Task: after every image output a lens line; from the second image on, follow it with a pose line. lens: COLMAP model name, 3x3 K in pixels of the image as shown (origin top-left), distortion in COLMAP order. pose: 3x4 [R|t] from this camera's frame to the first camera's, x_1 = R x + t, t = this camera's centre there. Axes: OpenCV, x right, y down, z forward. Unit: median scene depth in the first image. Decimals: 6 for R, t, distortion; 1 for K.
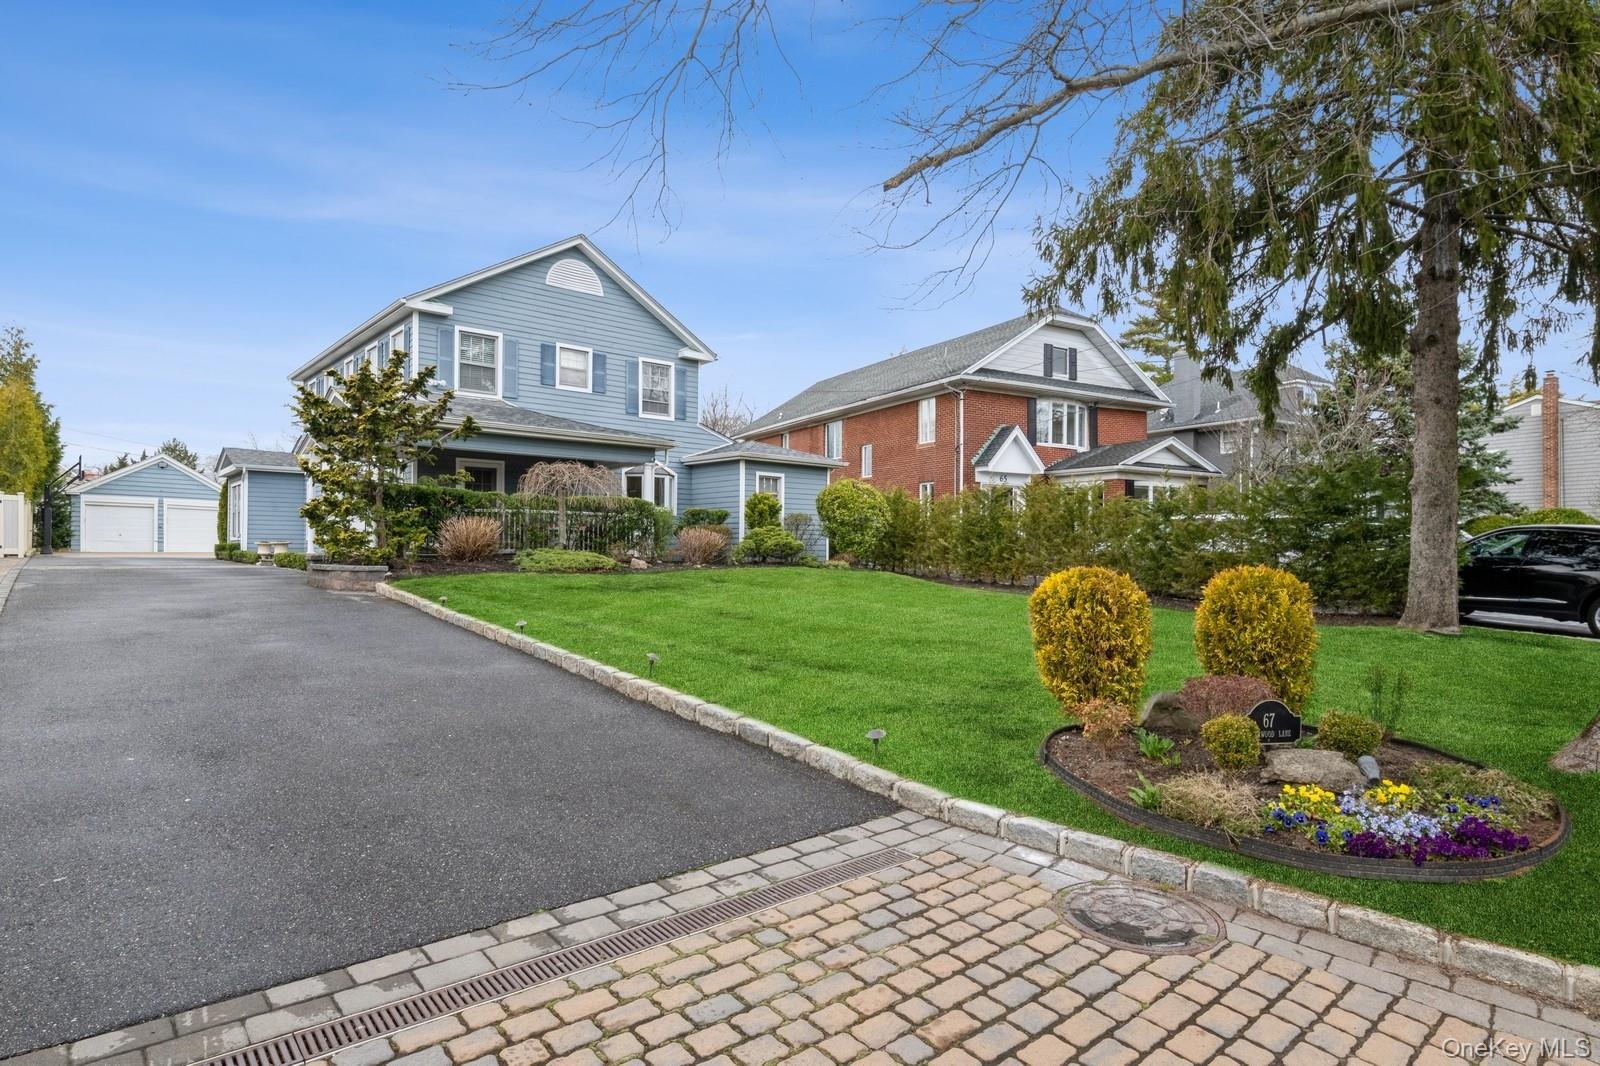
lens RADIAL K [[866.7, 0, 808.2], [0, 866.7, 532.9], [0, 0, 1]] dist [-0.001591, 0.002446]
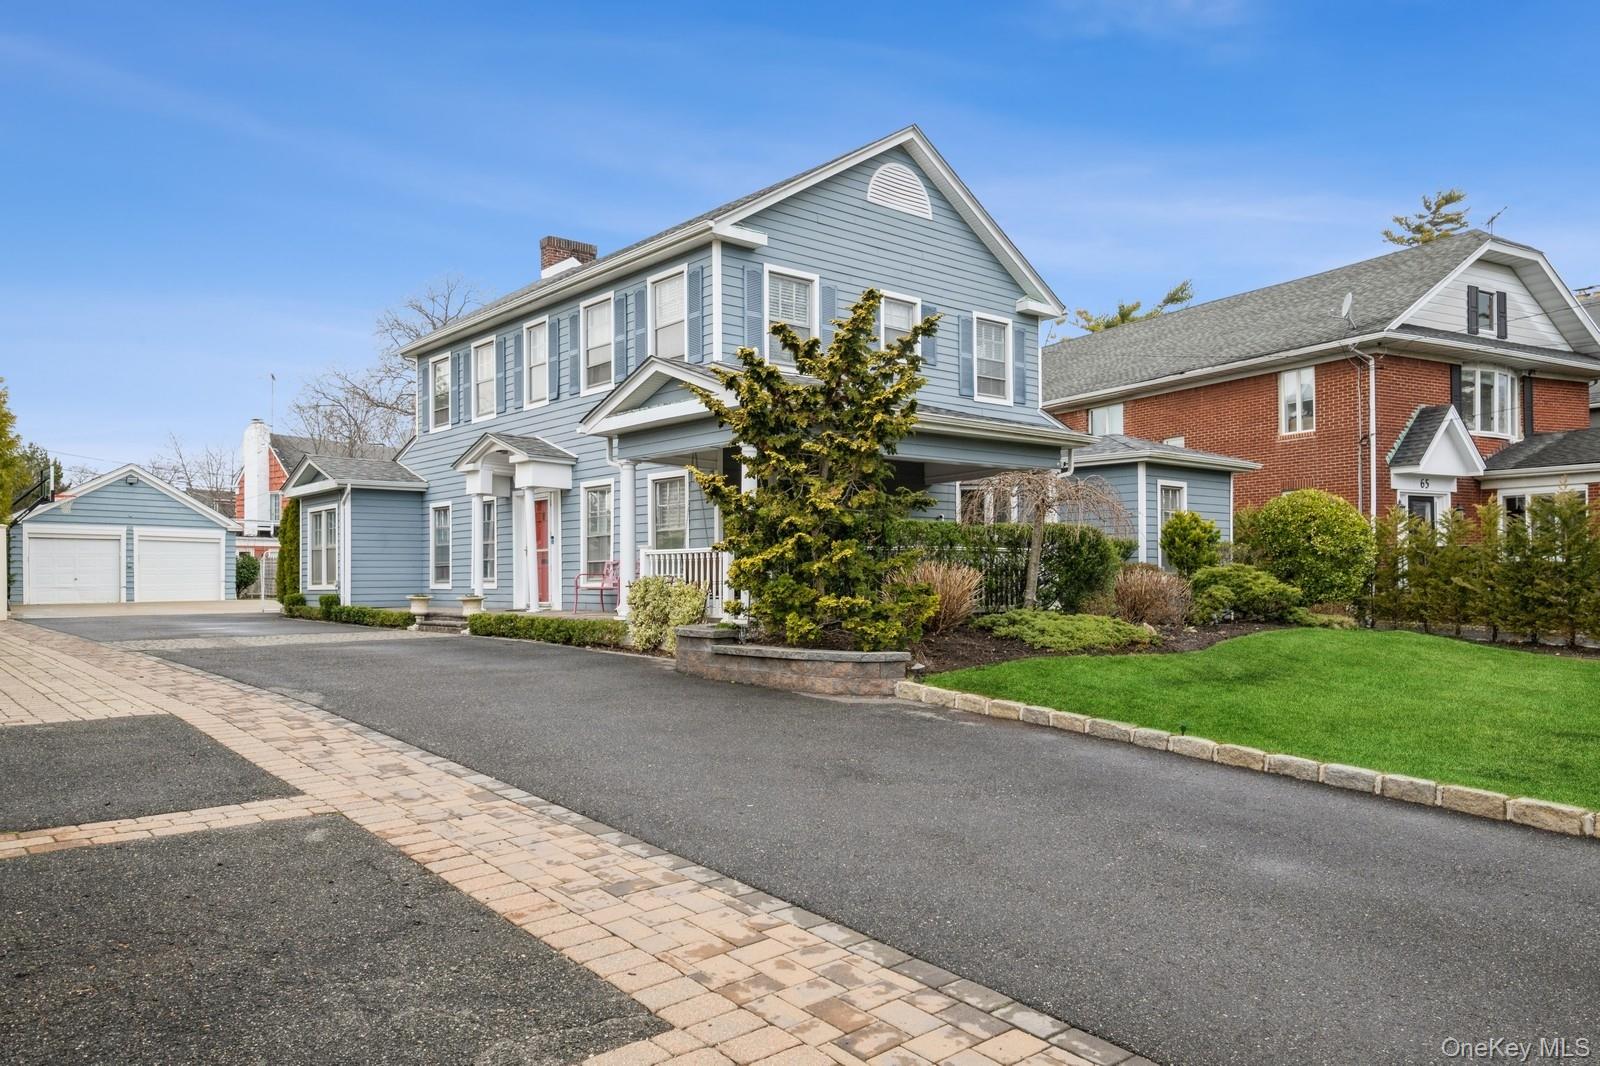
lens RADIAL K [[1104.7, 0, 793.6], [0, 1104.7, 549.4], [0, 0, 1]] dist [0.013569, 0.000888]
pose [[0.999836, -0.014390, -0.010986, -0.309787], [0.014349, 0.999890, -0.003787, -0.016736], [0.011040, 0.003629, 0.999932, 0.138117]]
